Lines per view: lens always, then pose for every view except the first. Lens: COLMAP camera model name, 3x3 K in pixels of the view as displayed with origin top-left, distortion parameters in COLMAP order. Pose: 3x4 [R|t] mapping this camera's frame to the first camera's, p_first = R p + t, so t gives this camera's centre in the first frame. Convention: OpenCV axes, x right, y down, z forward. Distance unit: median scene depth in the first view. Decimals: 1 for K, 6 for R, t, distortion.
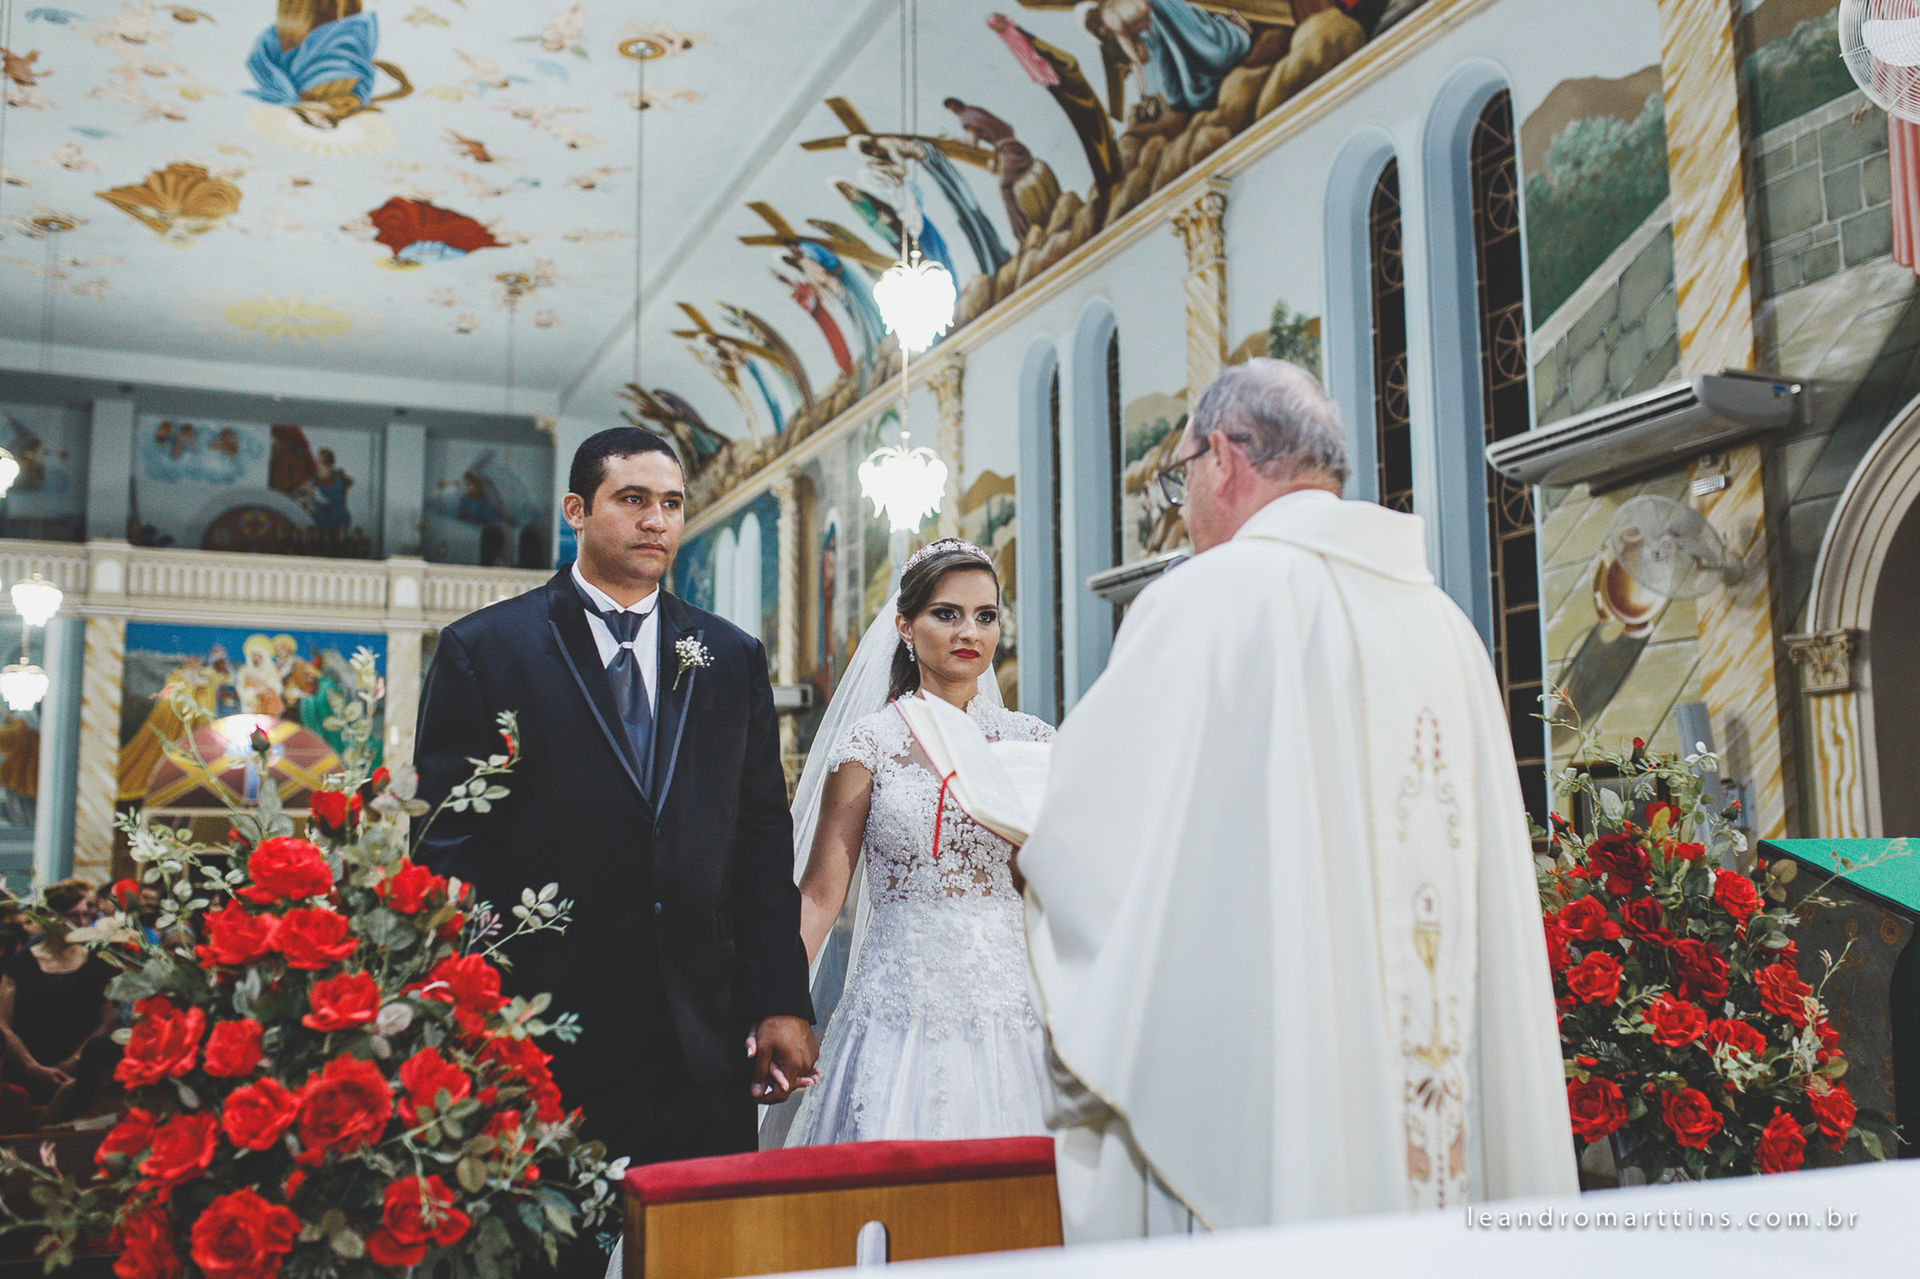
lens RADIAL K [[1810.5, 0, 960.0], [0, 1810.5, 639.5], [0, 0, 1]] dist [-0.003072, 0.007660]
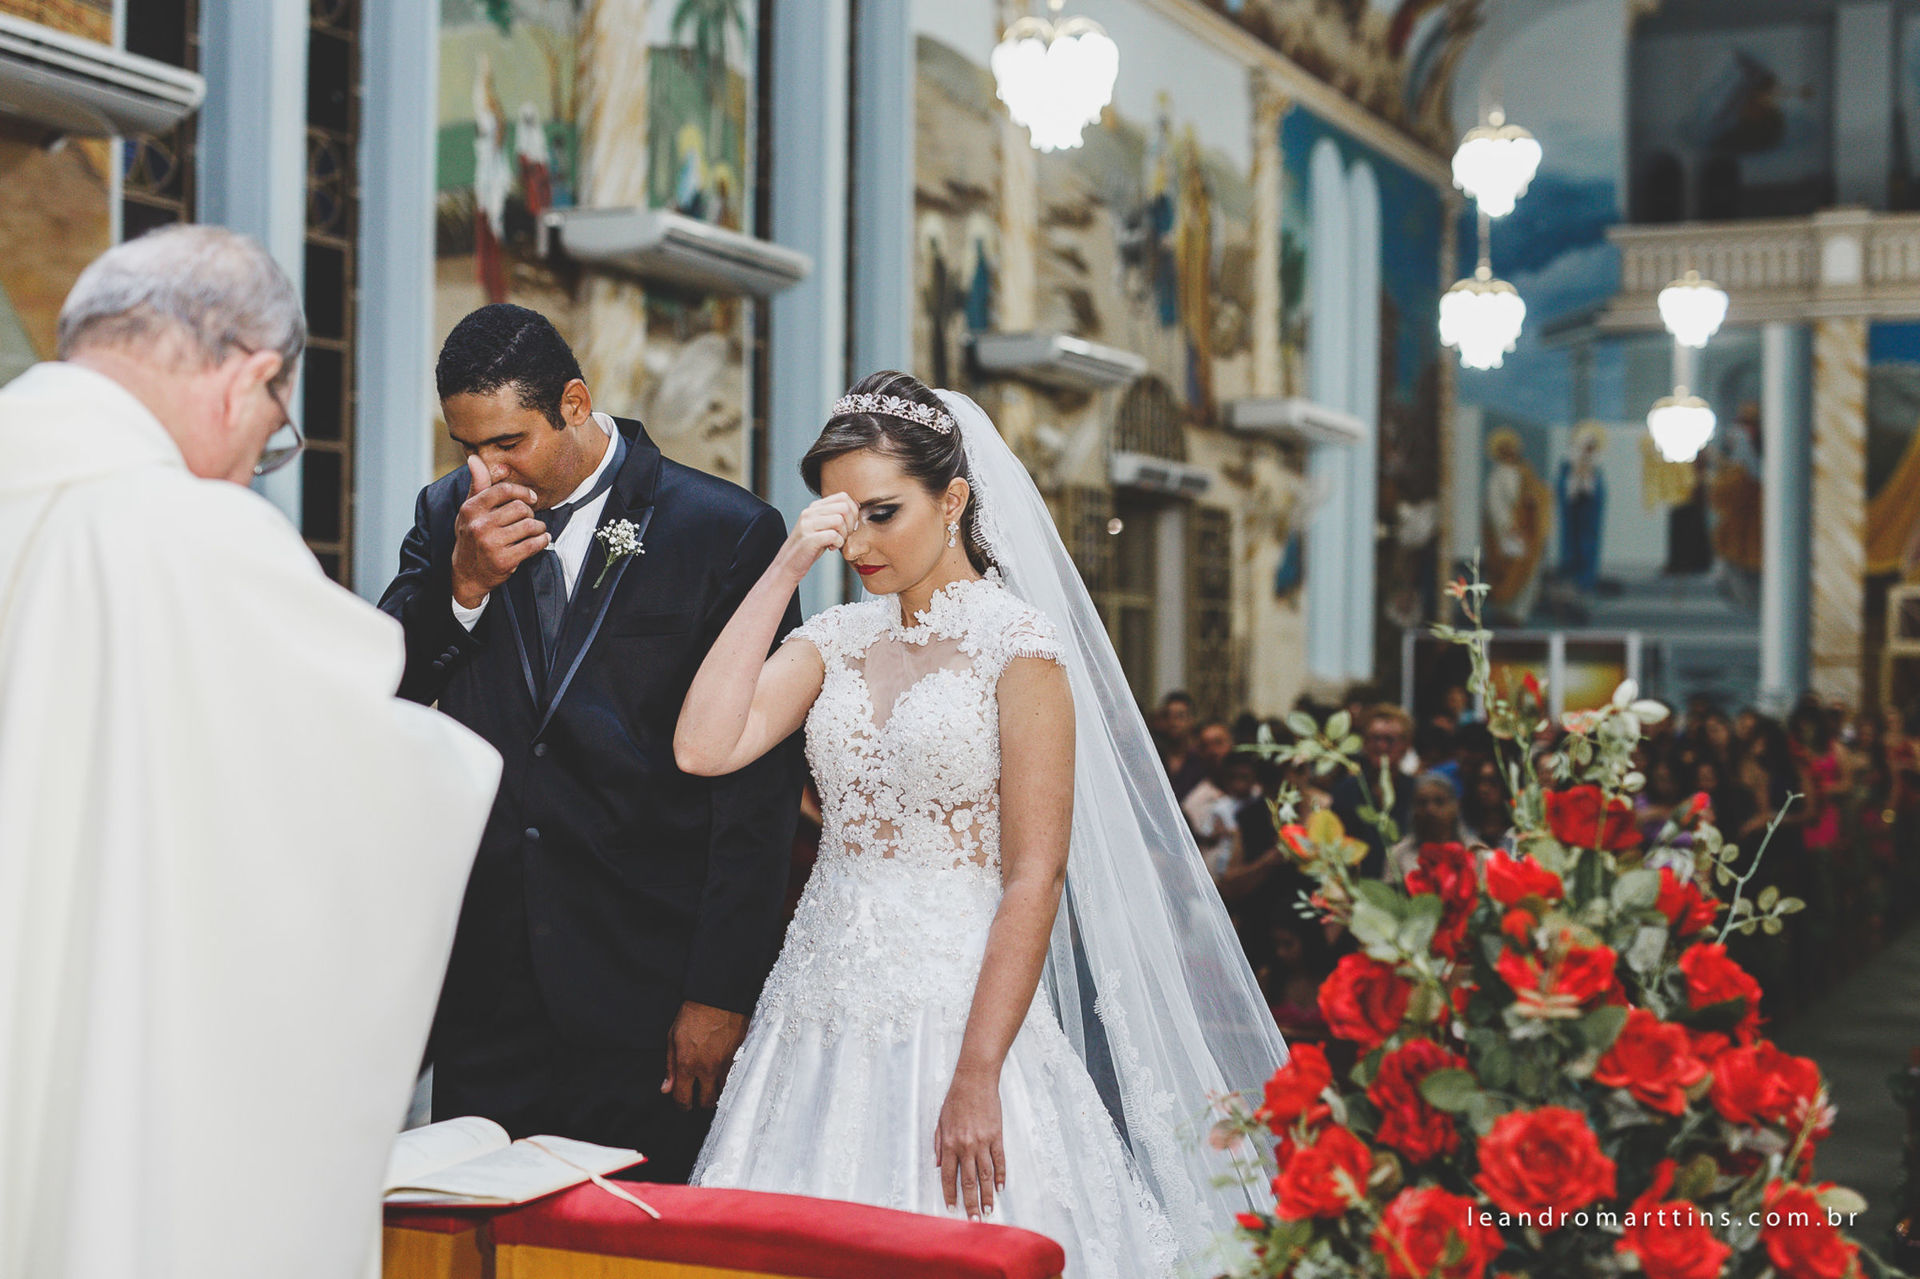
lens RADIAL K [[2678.1, 0, 971.2], [0, 2678.1, 633.1], [0, 0, 1]] dist [0.000249, -0.006331]
pose [[0.664773, 0.011709, -0.746954, 0.128731], [0.076639, 0.993533, 0.083781, -0.005341], [0.743104, -0.112941, 0.659576, 0.050598]]
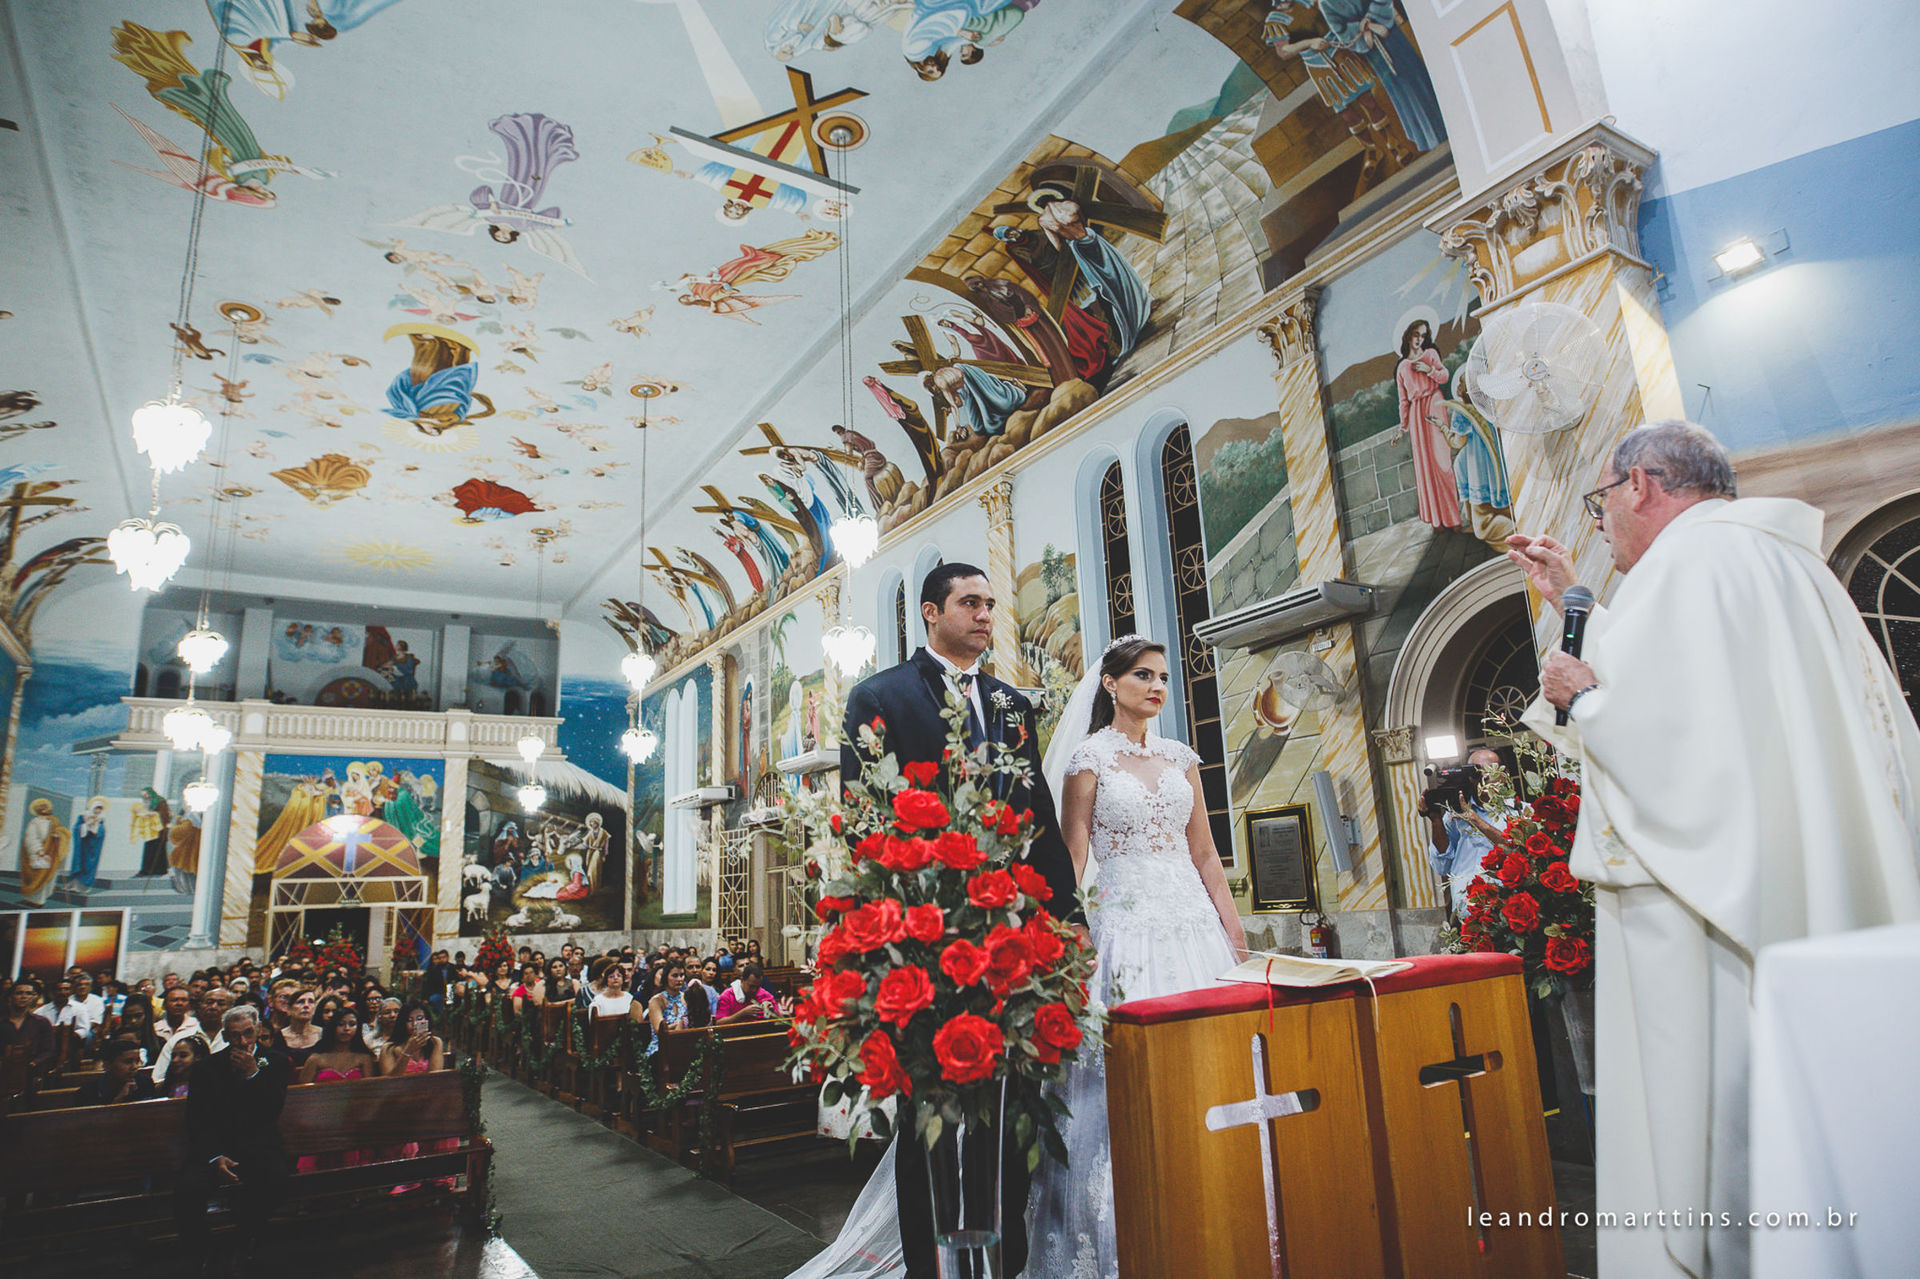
lens RADIAL K [[1103.2, 0, 960.0], [0, 1103.2, 639.5], [0, 0, 1]] dist [-0.022852, 0.001469]
pose [[0.986963, -0.001755, 0.160937, -0.052688], [0.019566, 0.993832, -0.109153, 0.009110], [-0.159753, 0.110879, 0.980910, 0.007779]]
